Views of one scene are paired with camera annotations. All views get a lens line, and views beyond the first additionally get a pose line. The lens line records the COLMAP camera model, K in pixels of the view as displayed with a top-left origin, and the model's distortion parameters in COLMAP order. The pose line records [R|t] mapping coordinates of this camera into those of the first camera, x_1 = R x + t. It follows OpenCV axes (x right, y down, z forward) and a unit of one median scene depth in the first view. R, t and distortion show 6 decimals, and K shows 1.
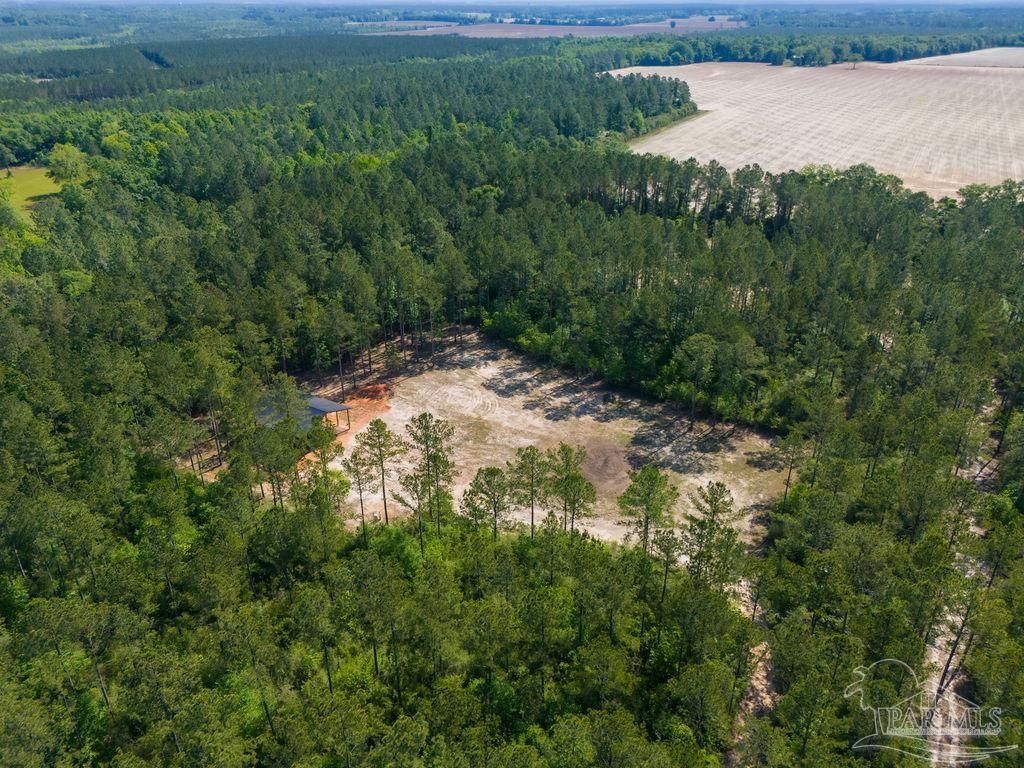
lens RADIAL K [[752.4, 0, 502.9], [0, 752.4, 387.8], [0, 0, 1]] dist [0.064425, -0.052814]
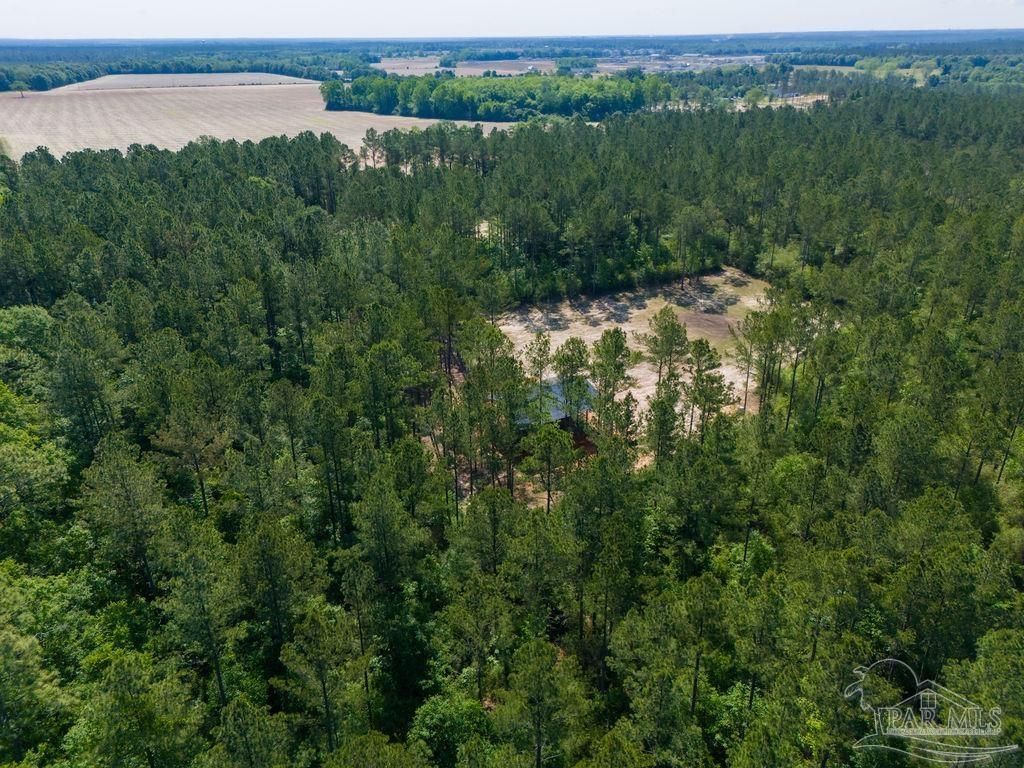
lens RADIAL K [[752.4, 0, 515.2], [0, 752.4, 392.9], [0, 0, 1]] dist [0.064425, -0.052814]
pose [[0.433506, -0.381708, 0.816316, -0.595933], [0.417148, 0.887961, 0.193682, -0.092437], [-0.798786, 0.256562, 0.544165, 0.365036]]
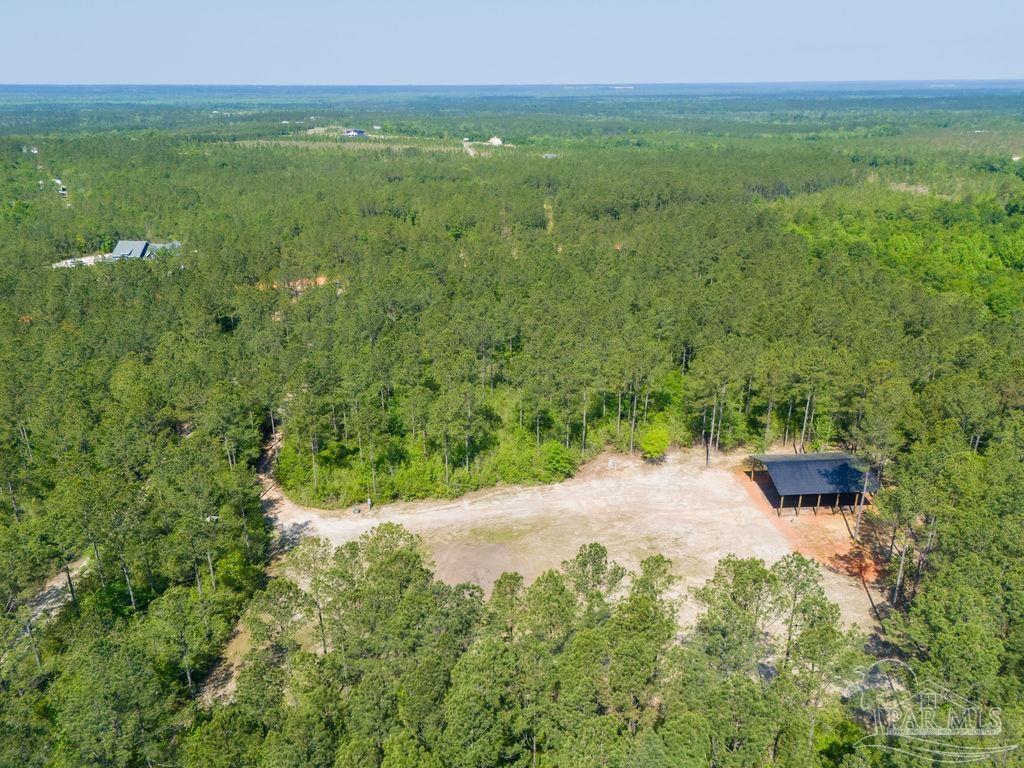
lens RADIAL K [[752.4, 0, 508.8], [0, 752.4, 382.6], [0, 0, 1]] dist [0.064425, -0.052814]
pose [[-0.814018, 0.223946, -0.535932, 0.280927], [-0.256032, 0.689865, 0.677152, -0.335773], [0.521366, 0.688429, -0.504225, 0.745199]]
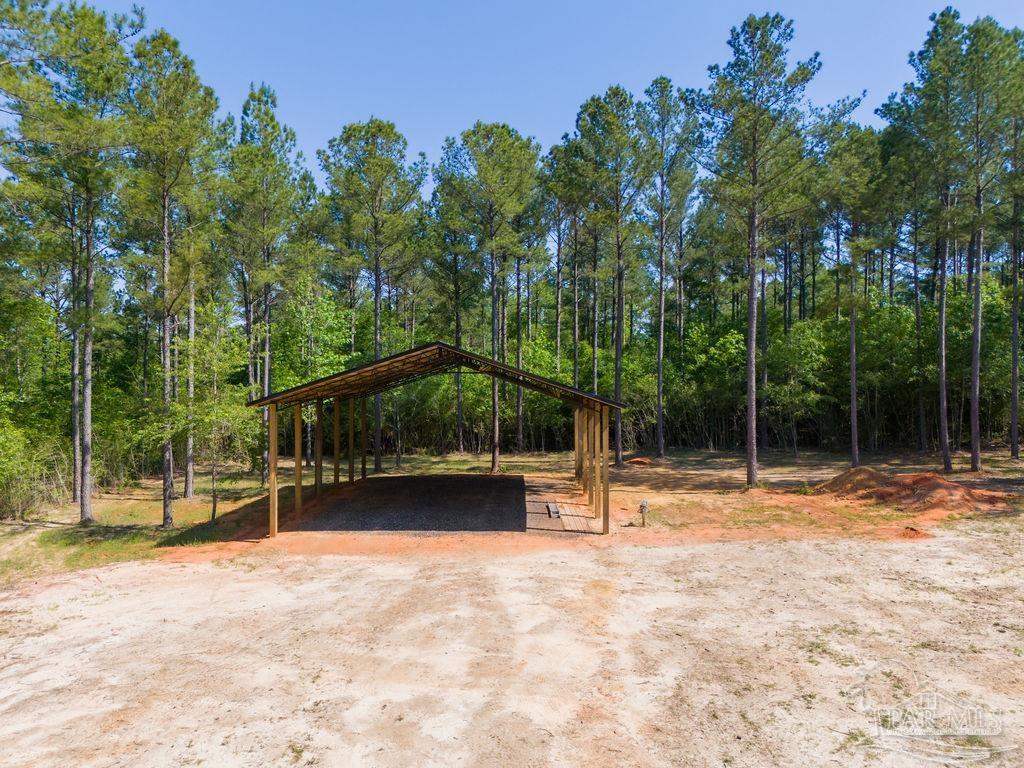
lens RADIAL K [[752.4, 0, 514.0], [0, 752.4, 384.9], [0, 0, 1]] dist [0.064425, -0.052814]
pose [[0.508039, 0.015723, -0.861191, -0.036478], [-0.395731, 0.892322, -0.217161, 0.045164], [0.765045, 0.451126, 0.459556, 0.567459]]
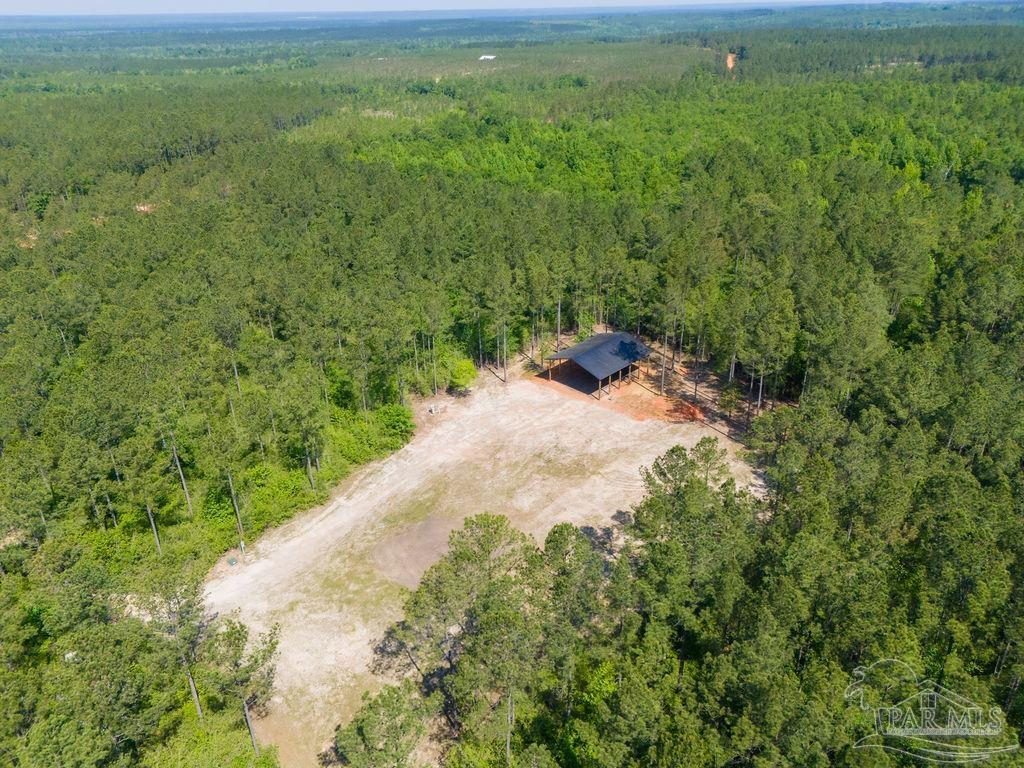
lens RADIAL K [[752.4, 0, 512.3], [0, 752.4, 384.7], [0, 0, 1]] dist [0.064425, -0.052814]
pose [[-0.221088, 0.444129, -0.868257, 0.393314], [-0.428170, 0.755694, 0.495577, -0.237944], [0.876237, 0.481327, 0.023088, 0.563110]]
